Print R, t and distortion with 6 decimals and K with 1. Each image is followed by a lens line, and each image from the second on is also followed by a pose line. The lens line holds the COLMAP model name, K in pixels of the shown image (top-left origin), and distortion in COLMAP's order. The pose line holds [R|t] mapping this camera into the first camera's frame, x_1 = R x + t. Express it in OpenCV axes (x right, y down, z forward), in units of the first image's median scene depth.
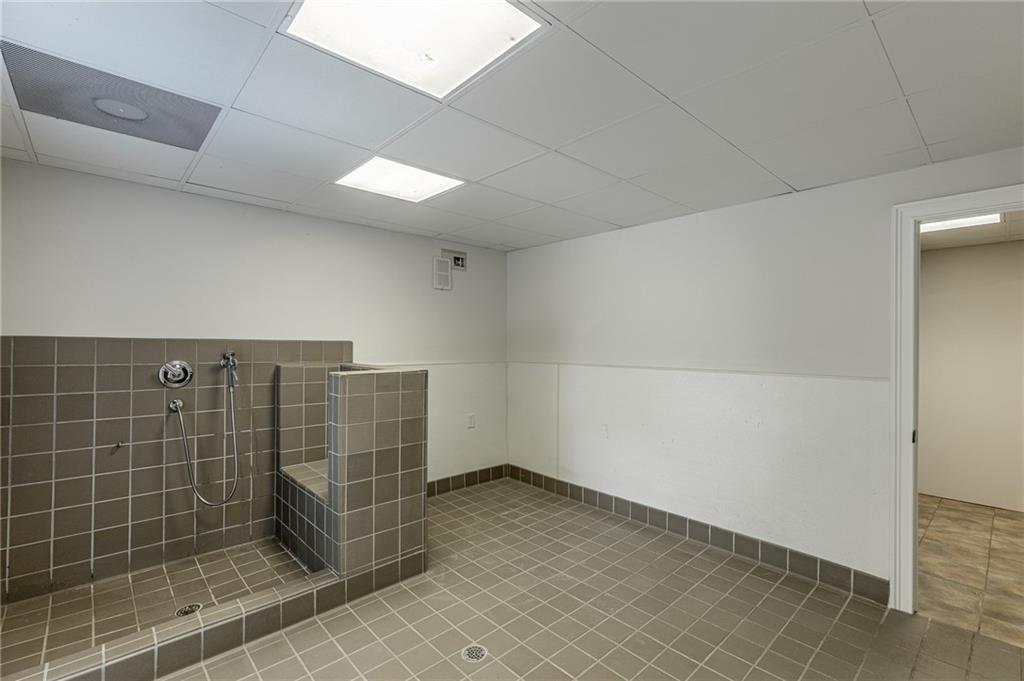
lens RADIAL K [[456.3, 0, 519.8], [0, 456.3, 339.7], [0, 0, 1]] dist [0.009472, -0.002172]
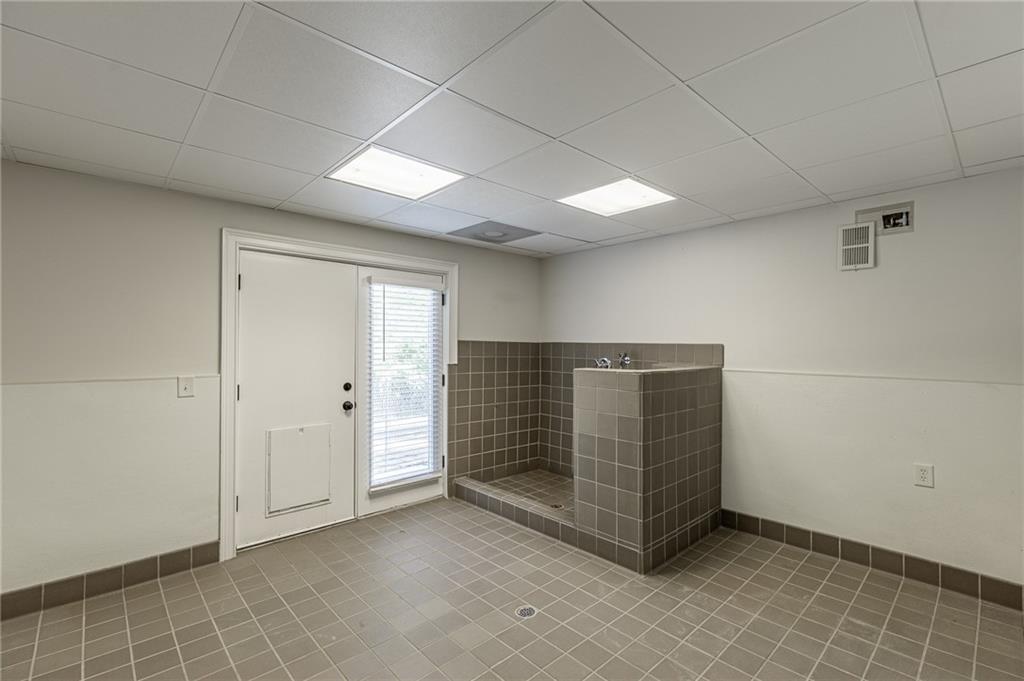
lens RADIAL K [[456.3, 0, 519.9], [0, 456.3, 343.4], [0, 0, 1]] dist [0.009472, -0.002172]
pose [[0.007567, -0.007624, -0.999942, 0.663074], [0.000944, 0.999971, -0.007617, 0.009008], [0.999971, -0.000887, 0.007574, 0.608156]]
